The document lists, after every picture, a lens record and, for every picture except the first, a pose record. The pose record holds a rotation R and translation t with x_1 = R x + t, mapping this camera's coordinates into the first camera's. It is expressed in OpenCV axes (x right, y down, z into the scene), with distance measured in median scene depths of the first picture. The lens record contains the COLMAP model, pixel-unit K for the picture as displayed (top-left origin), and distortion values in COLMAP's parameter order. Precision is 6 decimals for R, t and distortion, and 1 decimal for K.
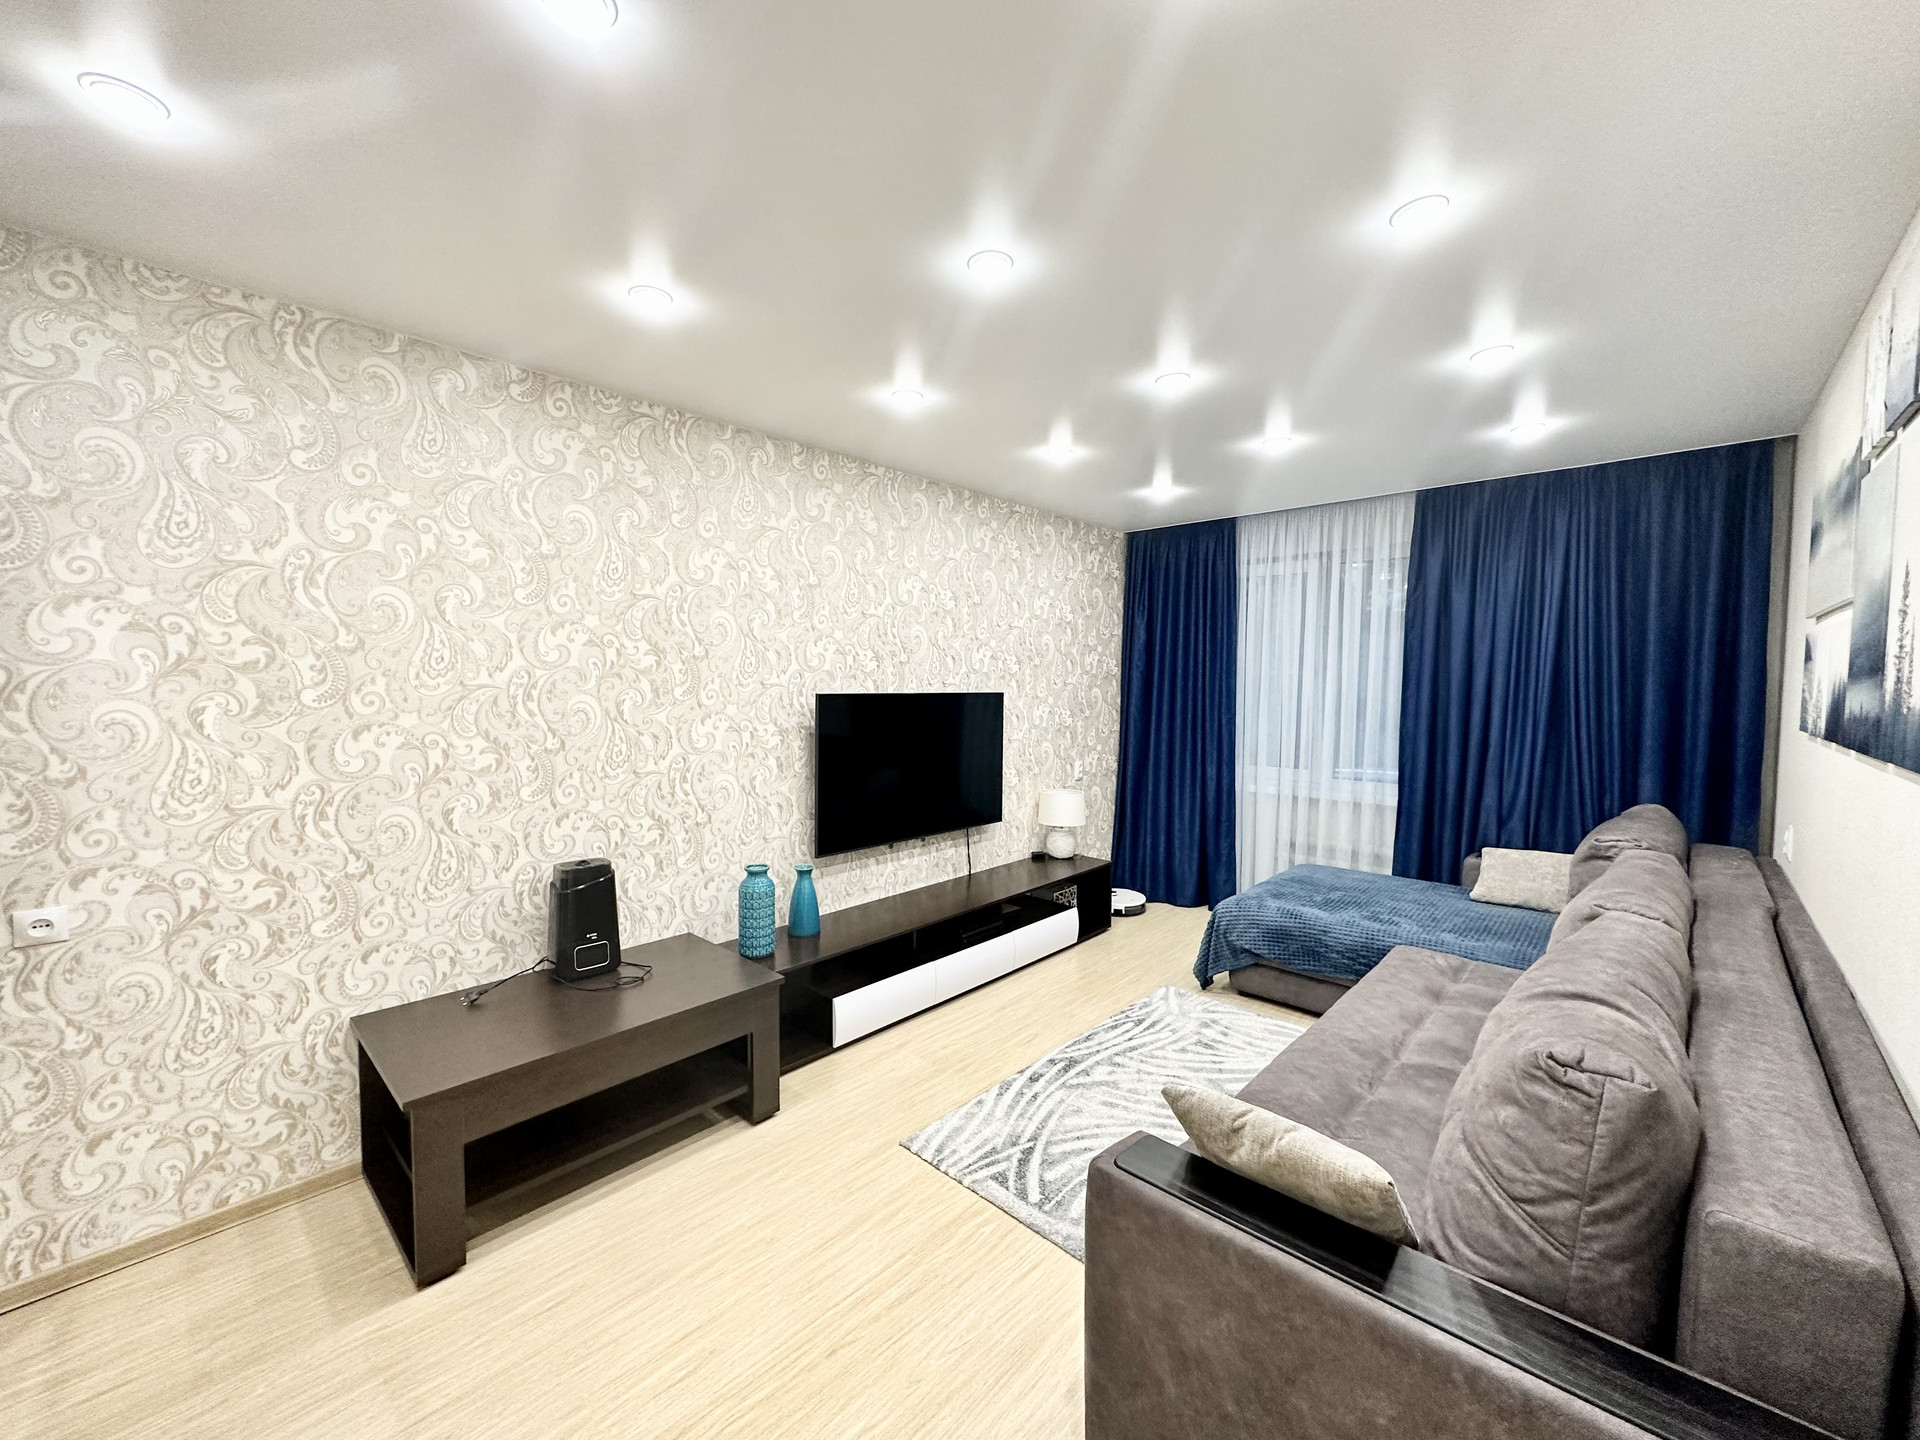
lens RADIAL K [[764.6, 0, 958.9], [0, 764.6, 719.5], [0, 0, 1]] dist [-0.001746, 0.000499]
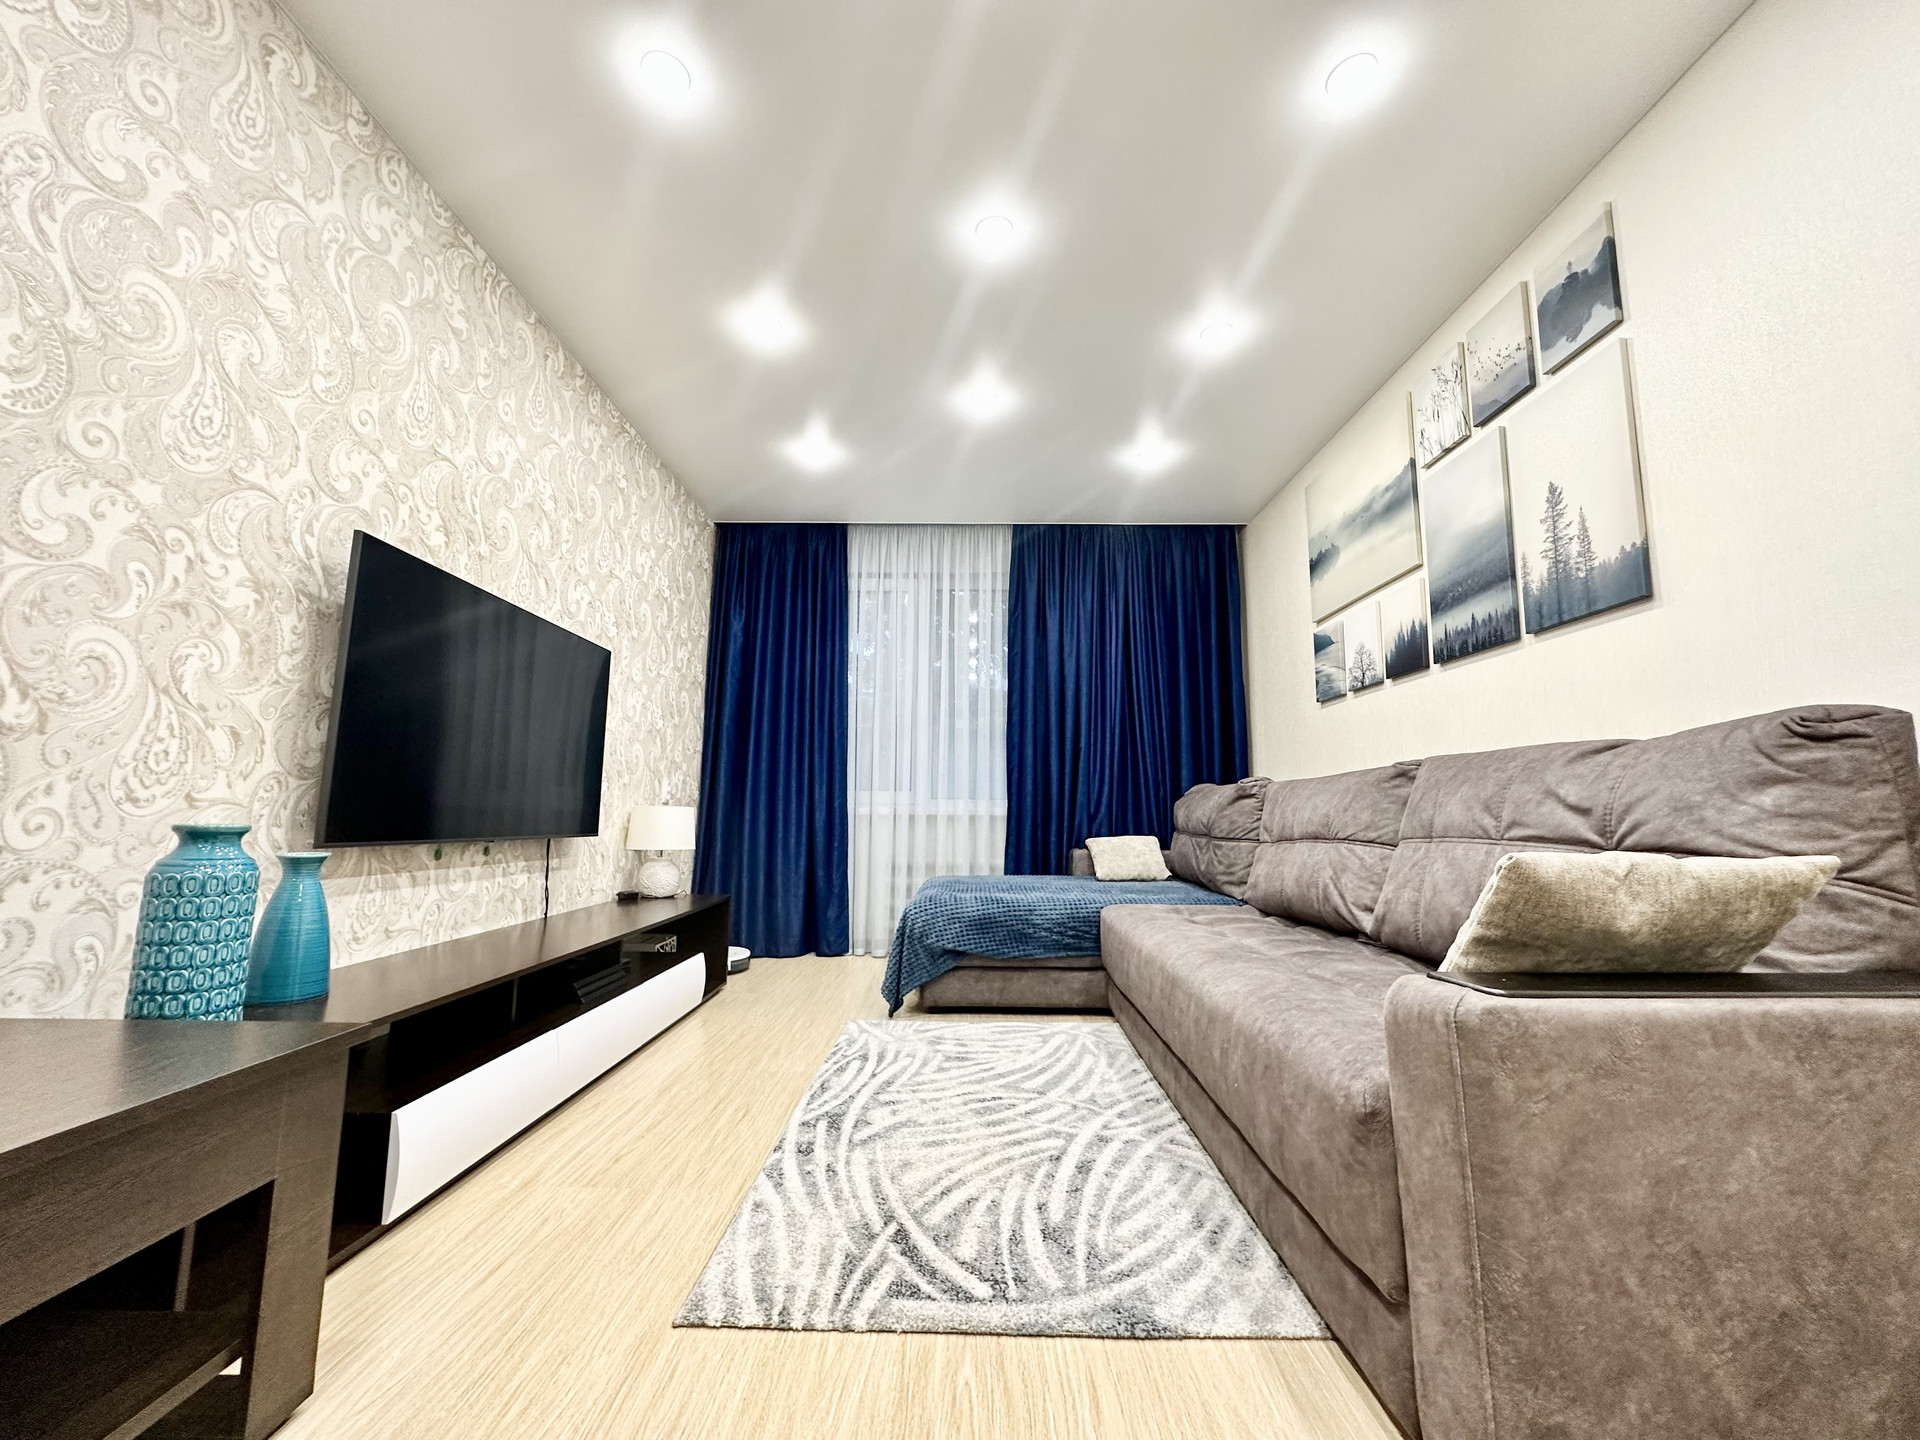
lens RADIAL K [[764.6, 0, 959.2], [0, 764.6, 719.1], [0, 0, 1]] dist [-0.001746, 0.000499]
pose [[0.735225, 0.088150, 0.672067, -0.227826], [0.030664, 0.986167, -0.162894, 0.198154], [-0.677129, 0.140372, 0.722352, 0.359695]]
